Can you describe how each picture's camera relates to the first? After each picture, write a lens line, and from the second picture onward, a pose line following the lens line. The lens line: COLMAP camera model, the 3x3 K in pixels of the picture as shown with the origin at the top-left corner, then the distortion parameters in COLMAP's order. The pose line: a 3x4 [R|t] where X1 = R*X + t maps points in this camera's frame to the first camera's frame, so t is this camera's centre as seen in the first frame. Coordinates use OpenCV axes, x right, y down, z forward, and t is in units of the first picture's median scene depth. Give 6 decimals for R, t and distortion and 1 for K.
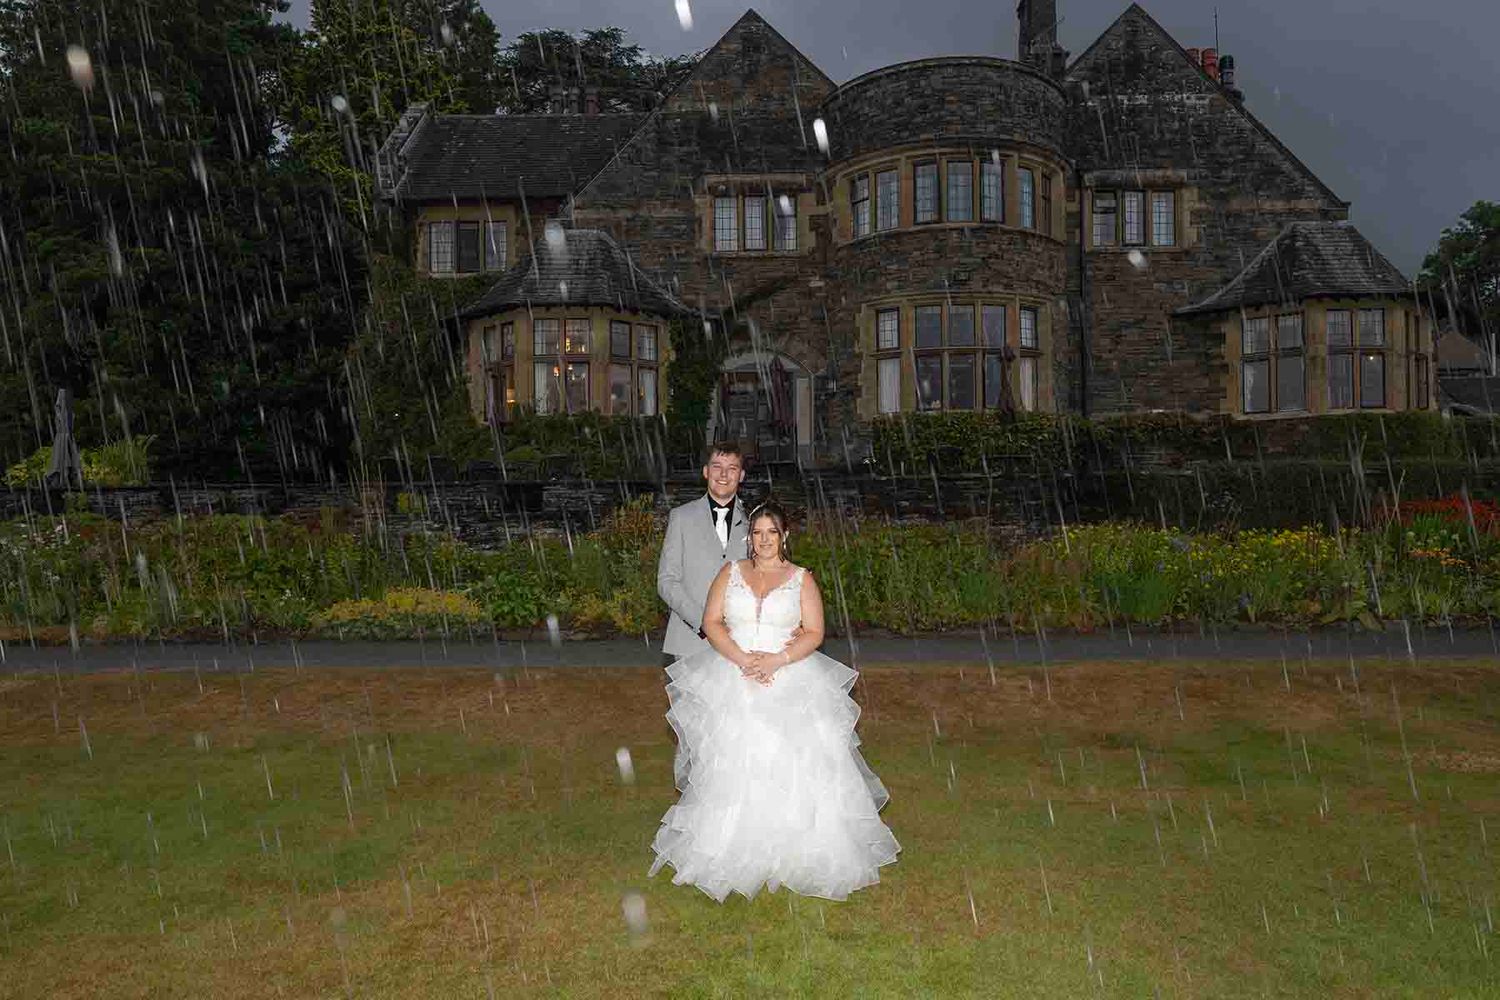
lens RADIAL K [[871.1, 0, 751.4], [0, 871.1, 500.2], [0, 0, 1]] dist [-0.001812, 0.007111]
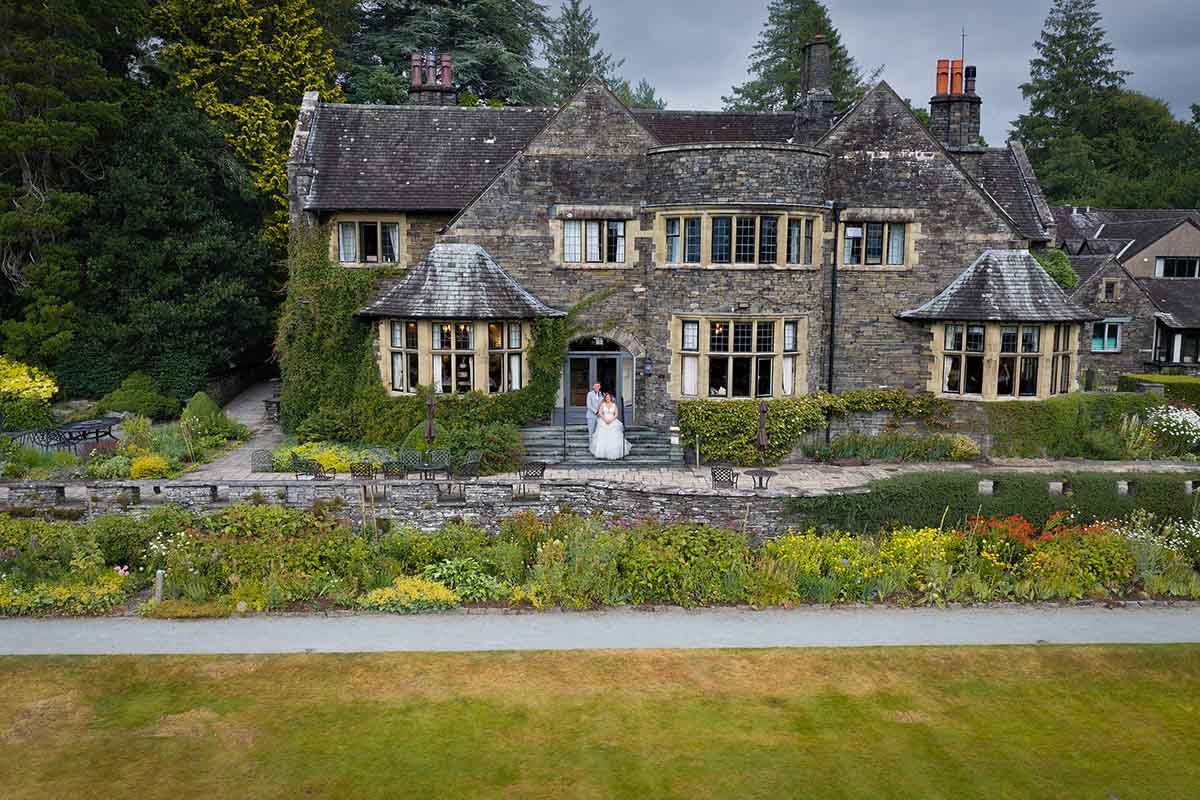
lens RADIAL K [[894.8, 0, 597.6], [0, 894.8, 400.1], [0, 0, 1]] dist [0.027579, -0.013222]
pose [[0.998528, 0.009346, 0.053429, -0.062150], [-0.016066, 0.991803, 0.126760, -0.255037], [-0.051807, -0.127432, 0.990493, -0.391709]]
